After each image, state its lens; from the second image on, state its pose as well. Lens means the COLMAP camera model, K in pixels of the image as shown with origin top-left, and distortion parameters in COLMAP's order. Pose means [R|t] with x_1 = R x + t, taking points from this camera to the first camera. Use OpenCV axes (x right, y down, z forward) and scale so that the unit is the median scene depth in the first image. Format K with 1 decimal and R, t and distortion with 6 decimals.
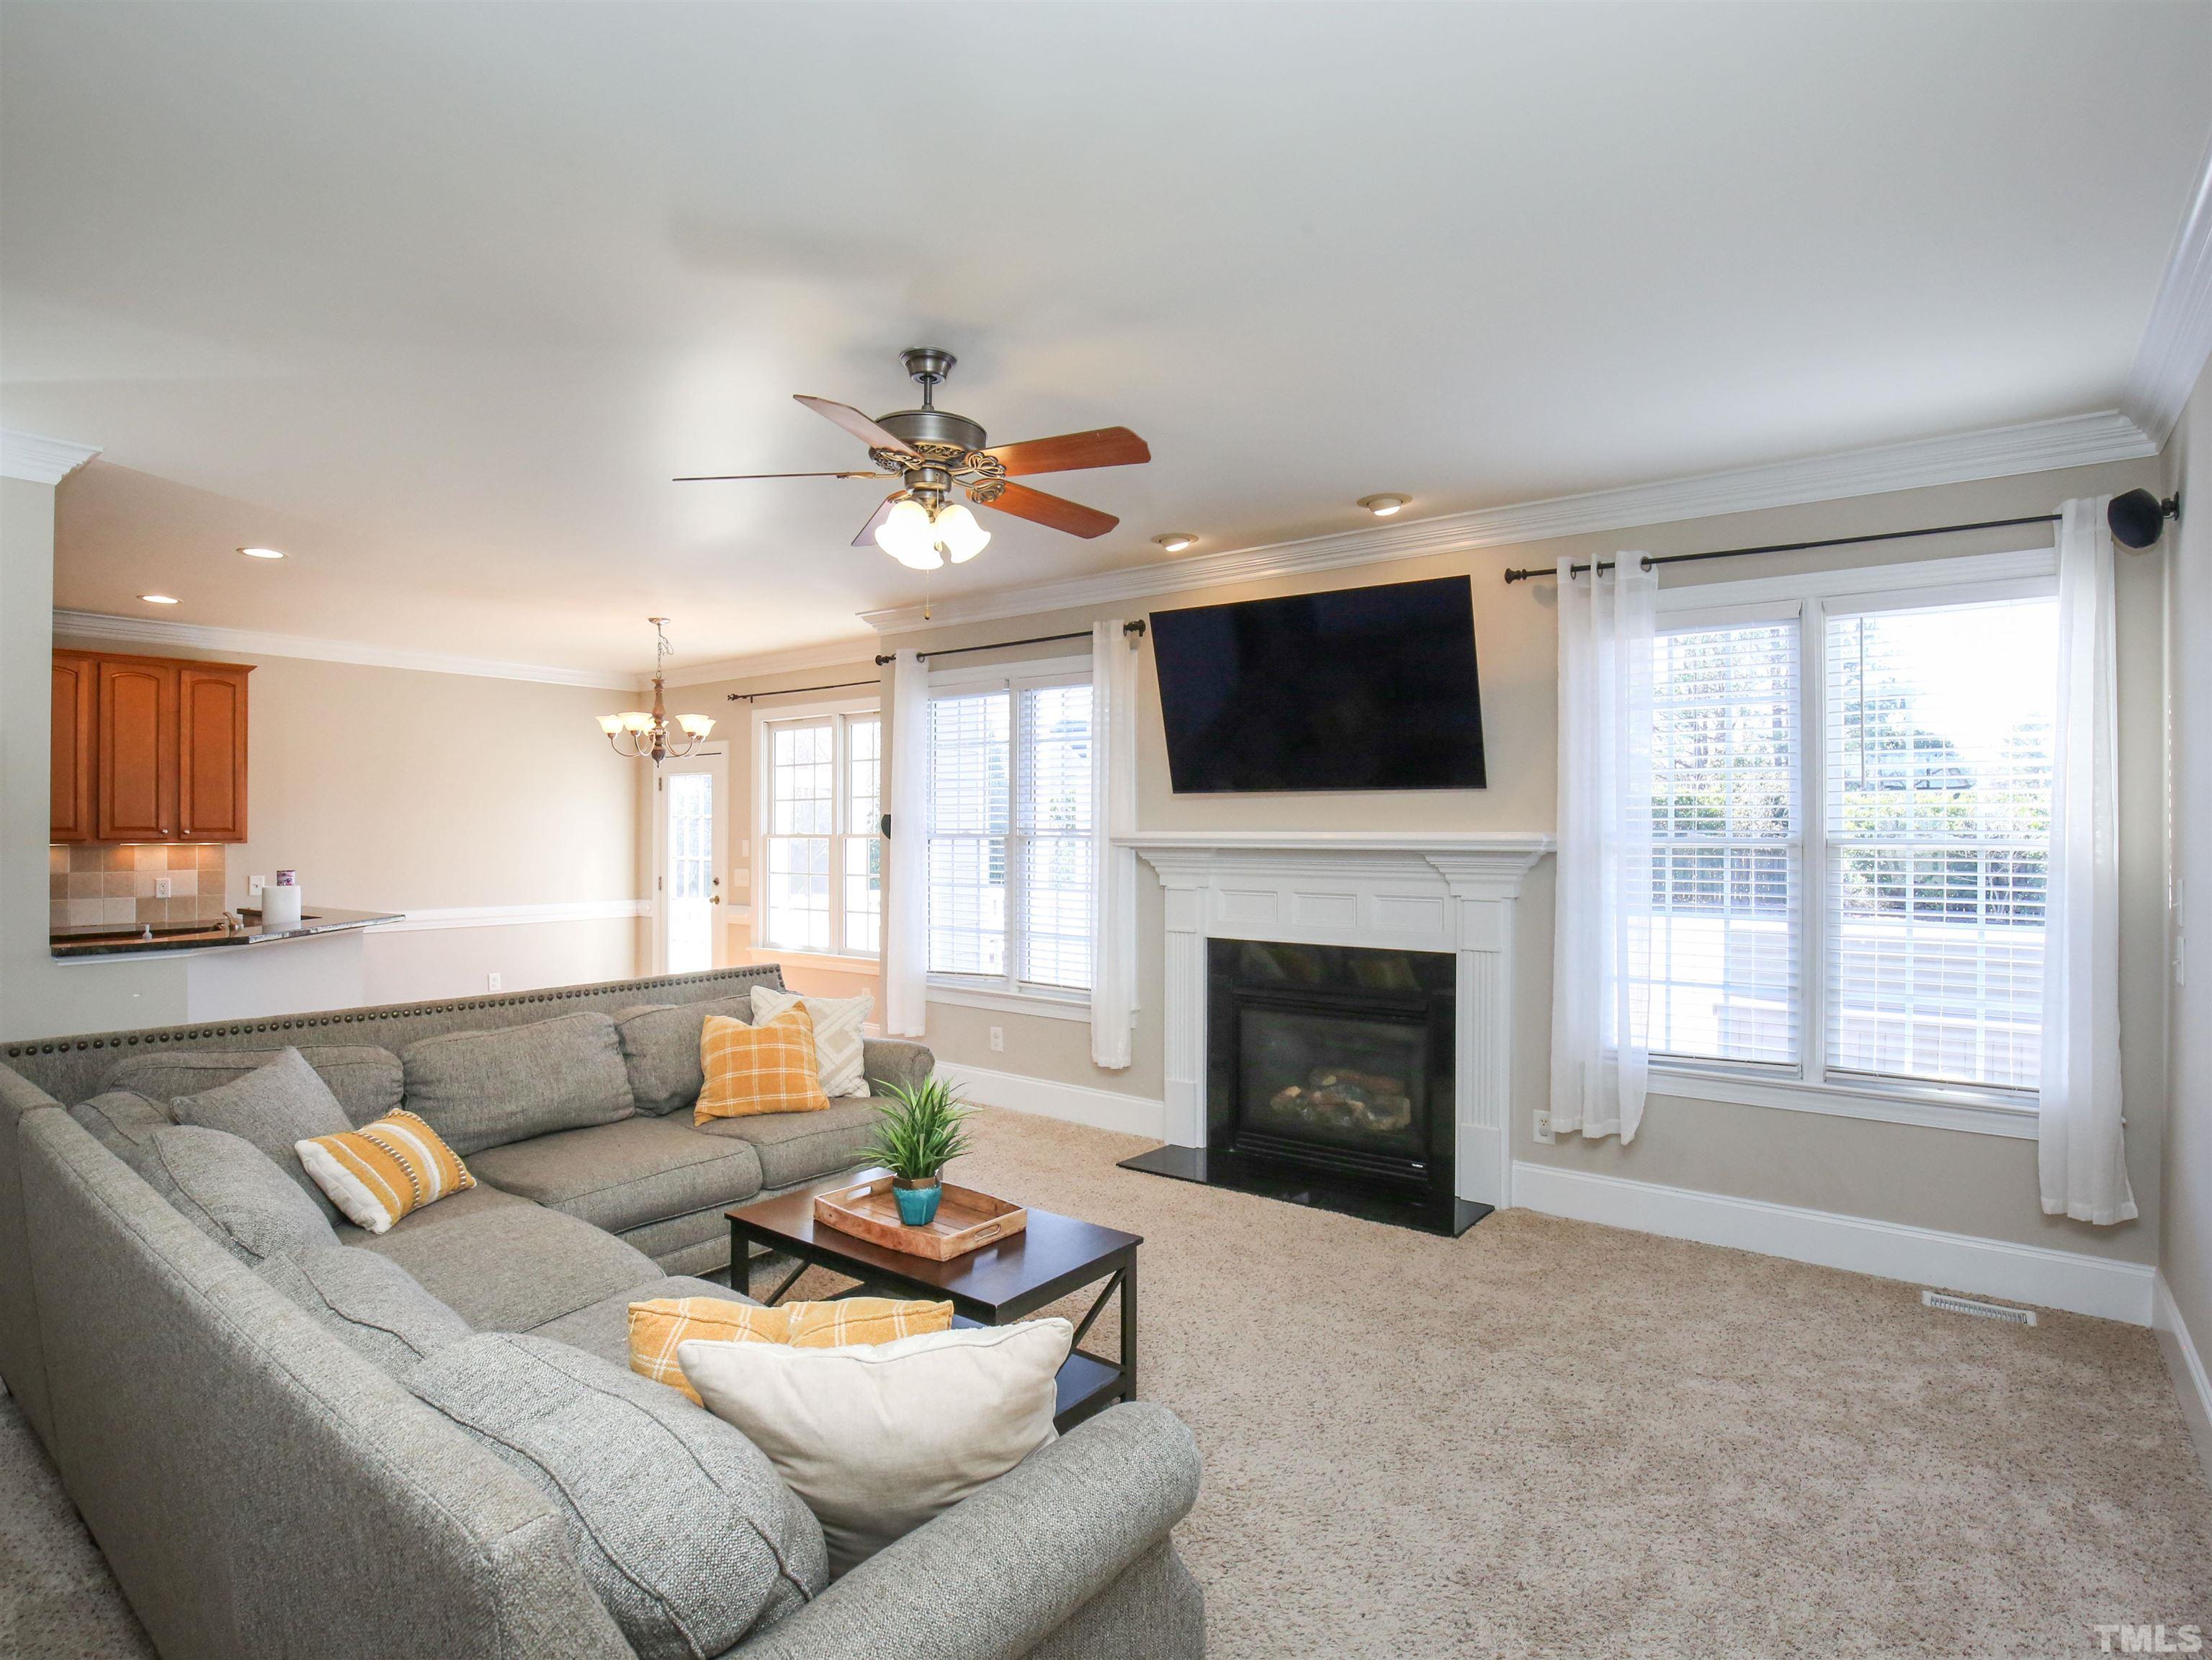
lens RADIAL K [[1157.3, 0, 1101.0], [0, 1157.3, 833.9], [0, 0, 1]] dist [-0.030796, -0.000012]
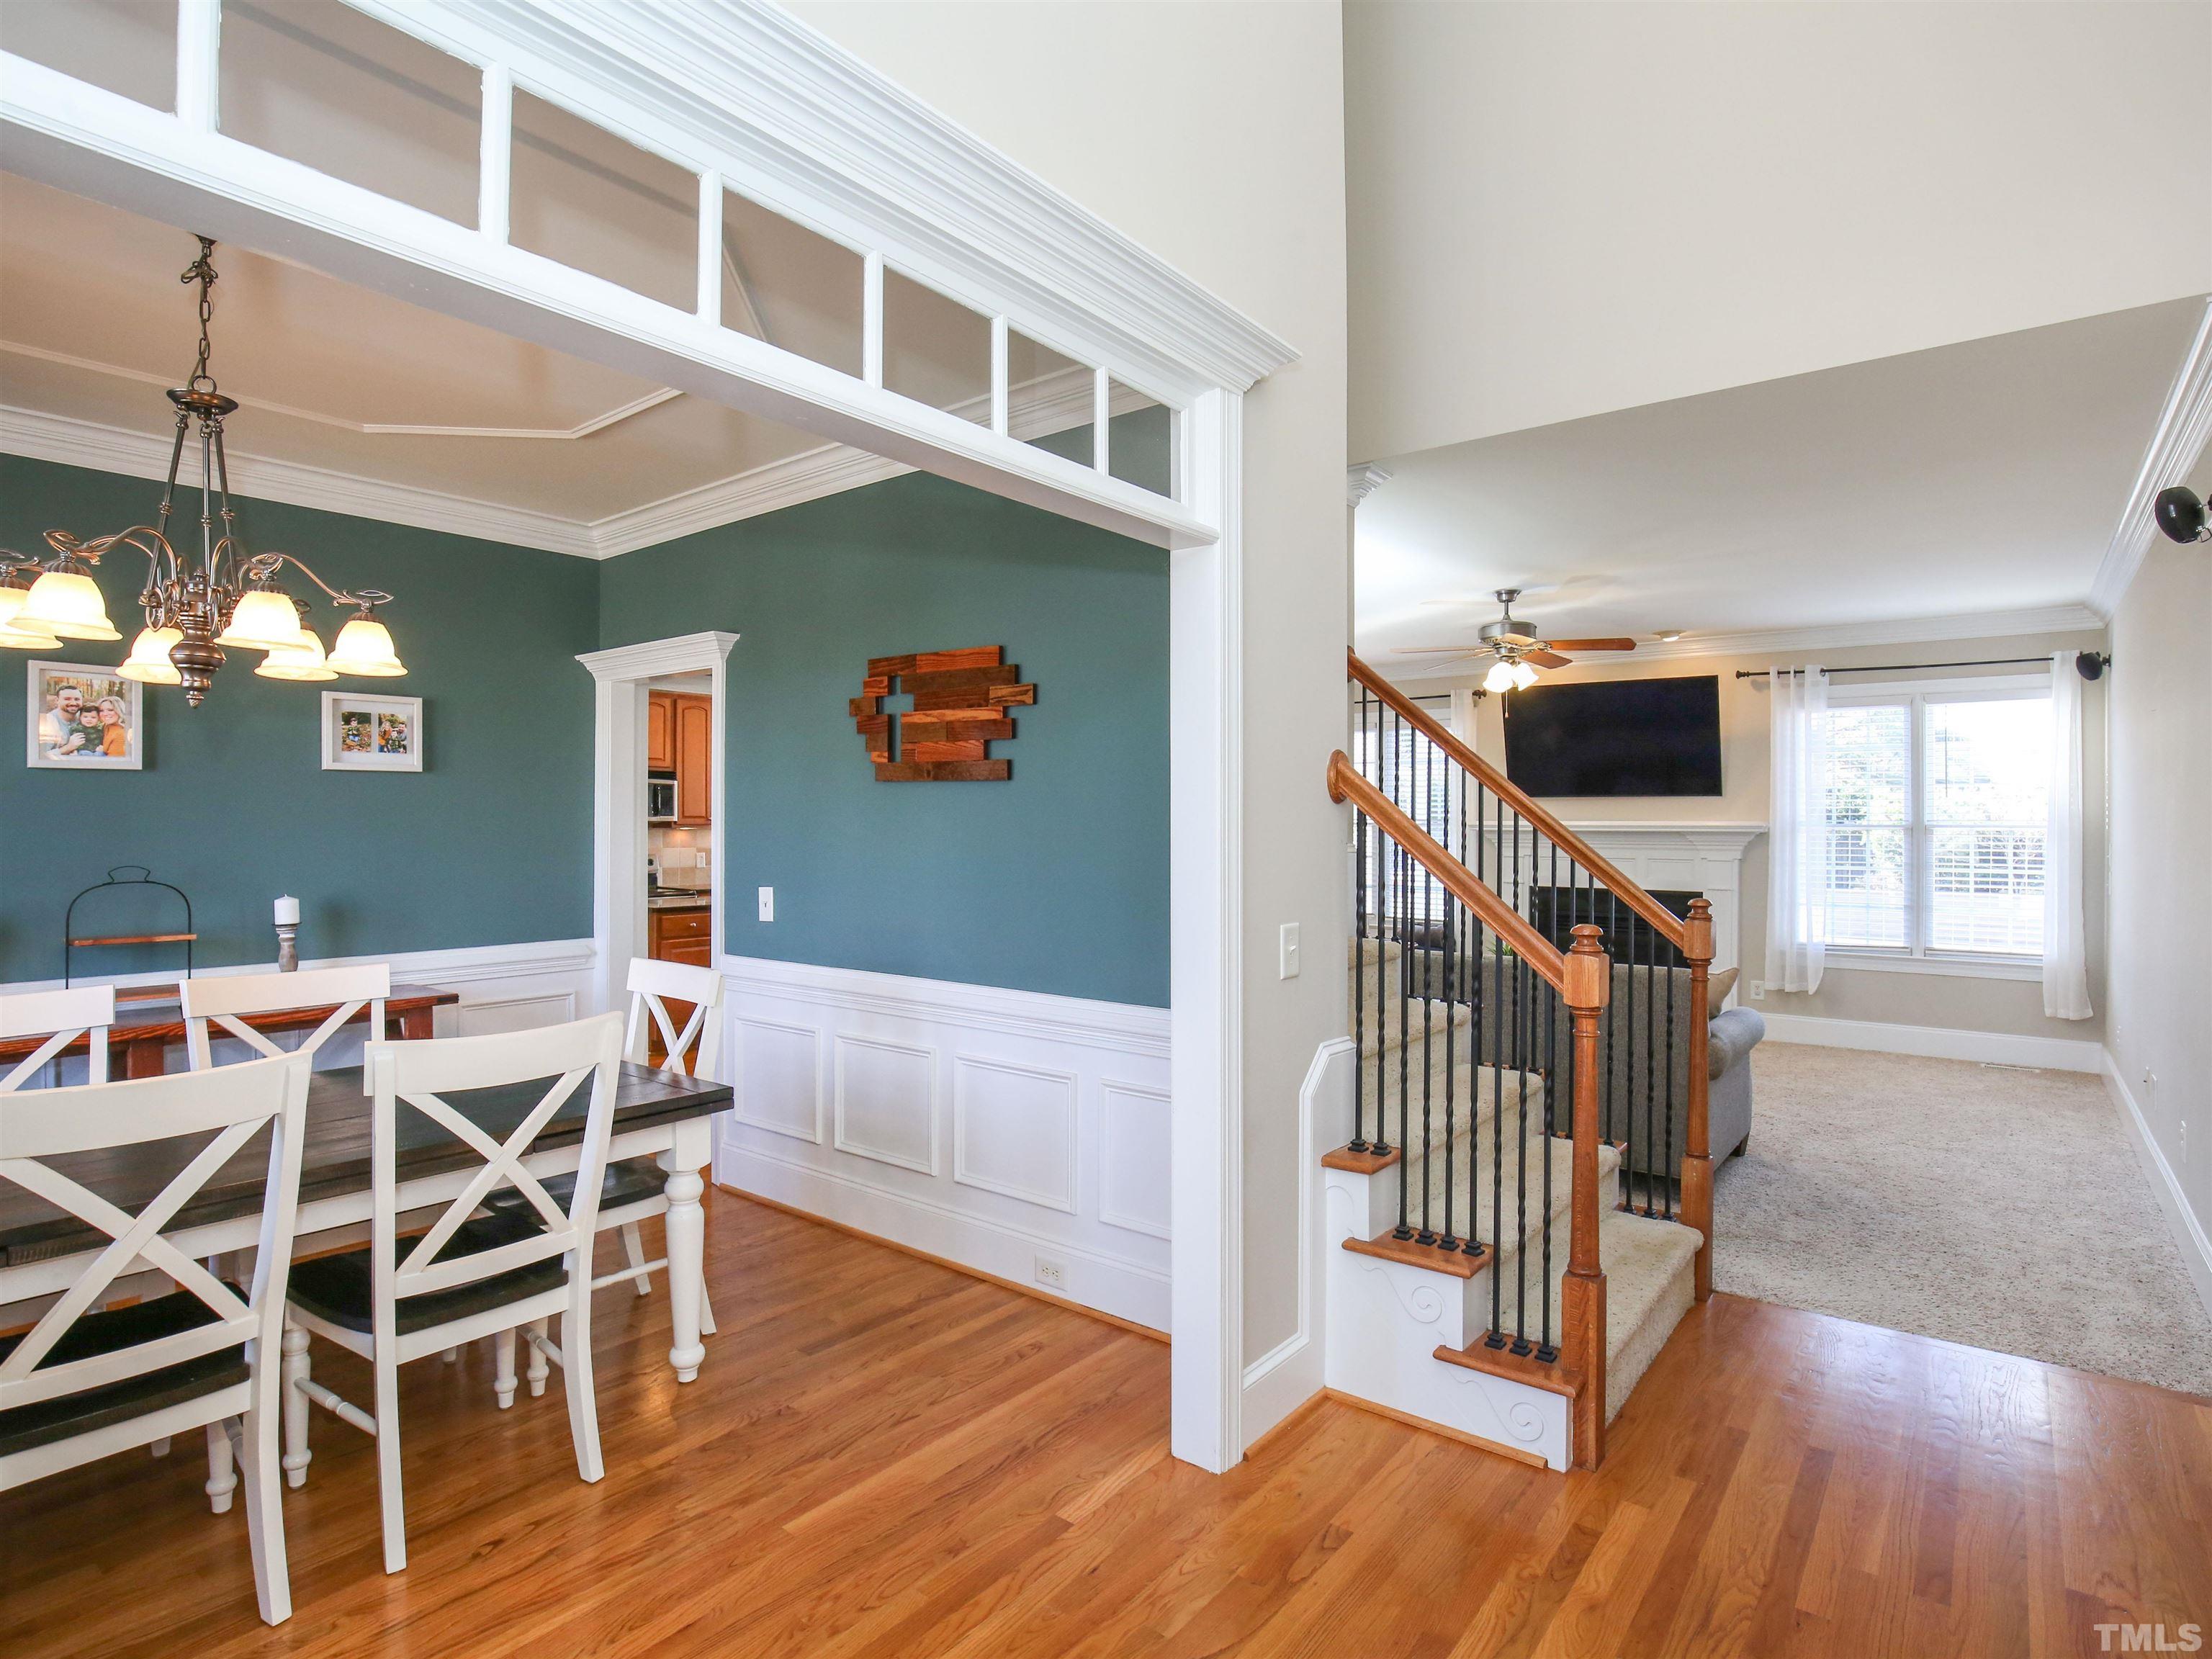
lens RADIAL K [[1133.7, 0, 1111.3], [0, 1133.7, 828.5], [0, 0, 1]] dist [-0.030739, -0.000248]
pose [[0.999865, 0.000335, -0.016428, -0.594822], [-0.000293, 0.999997, 0.002576, 0.005717], [0.016429, -0.002571, 0.999862, -0.751230]]
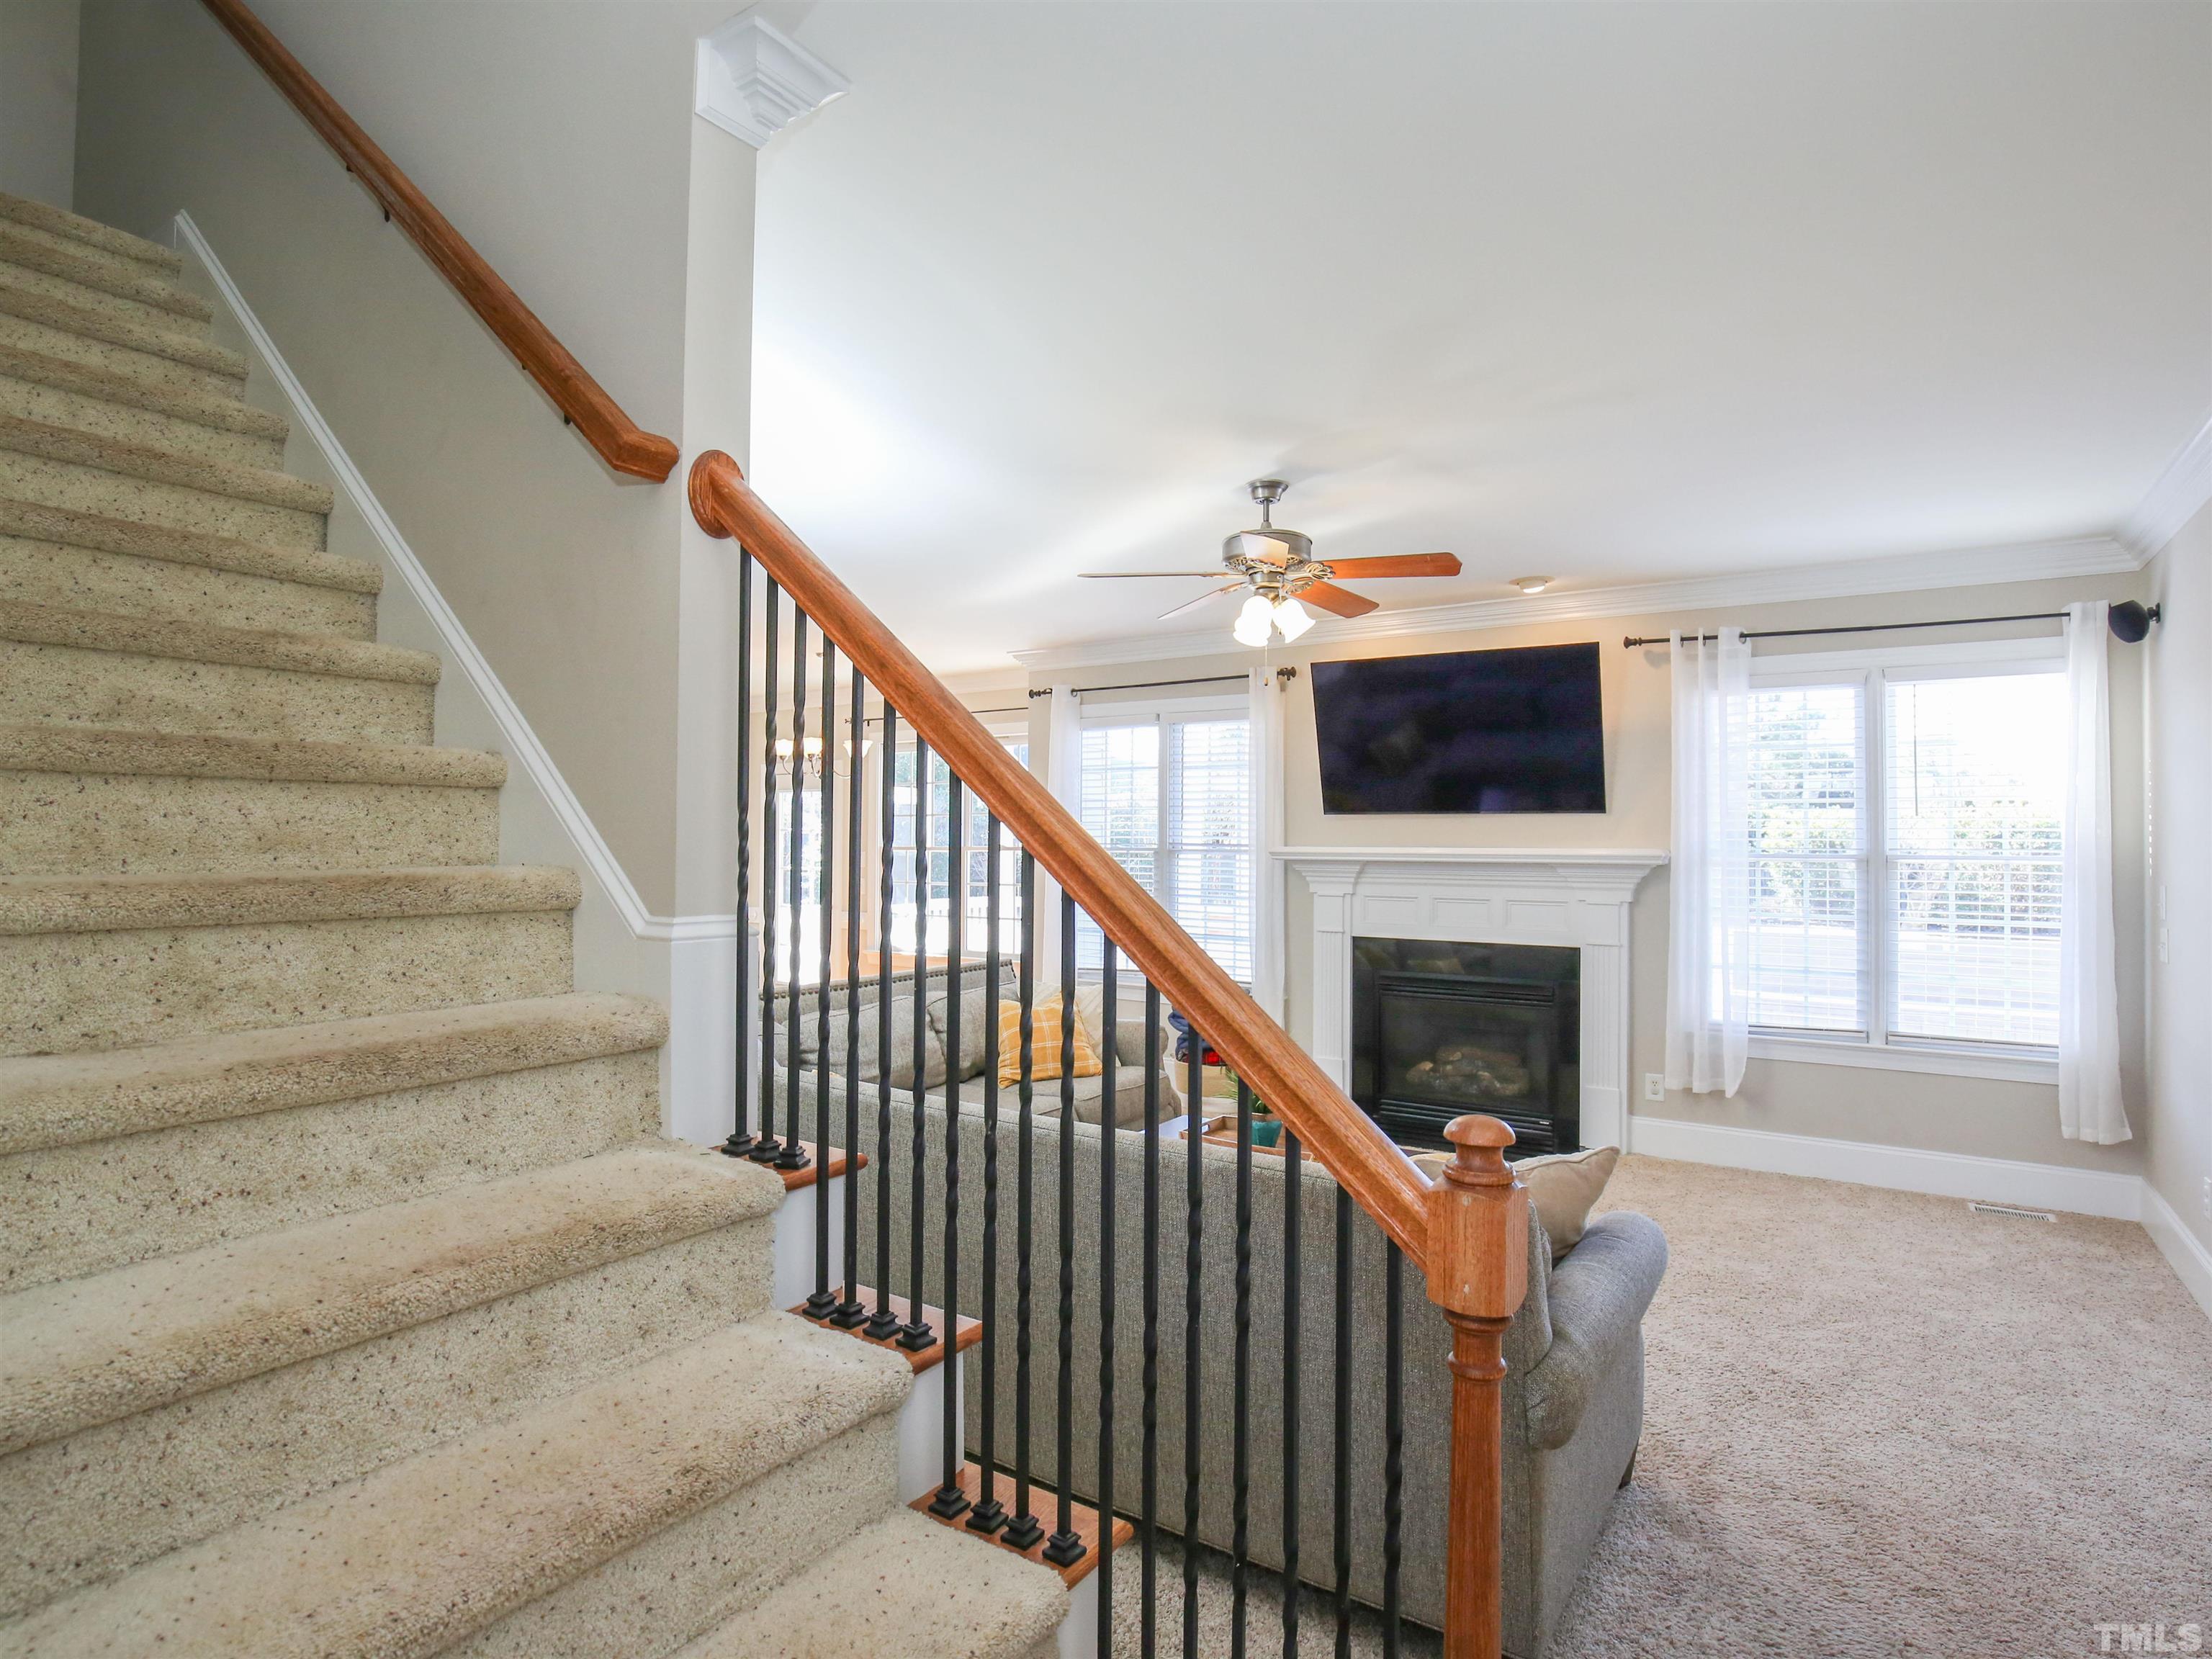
lens RADIAL K [[1151.5, 0, 1106.0], [0, 1151.5, 829.5], [0, 0, 1]] dist [-0.034275, 0.000175]
pose [[0.998287, 0.004246, 0.058360, -0.290533], [-0.003473, 0.999905, -0.013347, -0.004039], [-0.058411, 0.013121, 0.998206, -0.203137]]
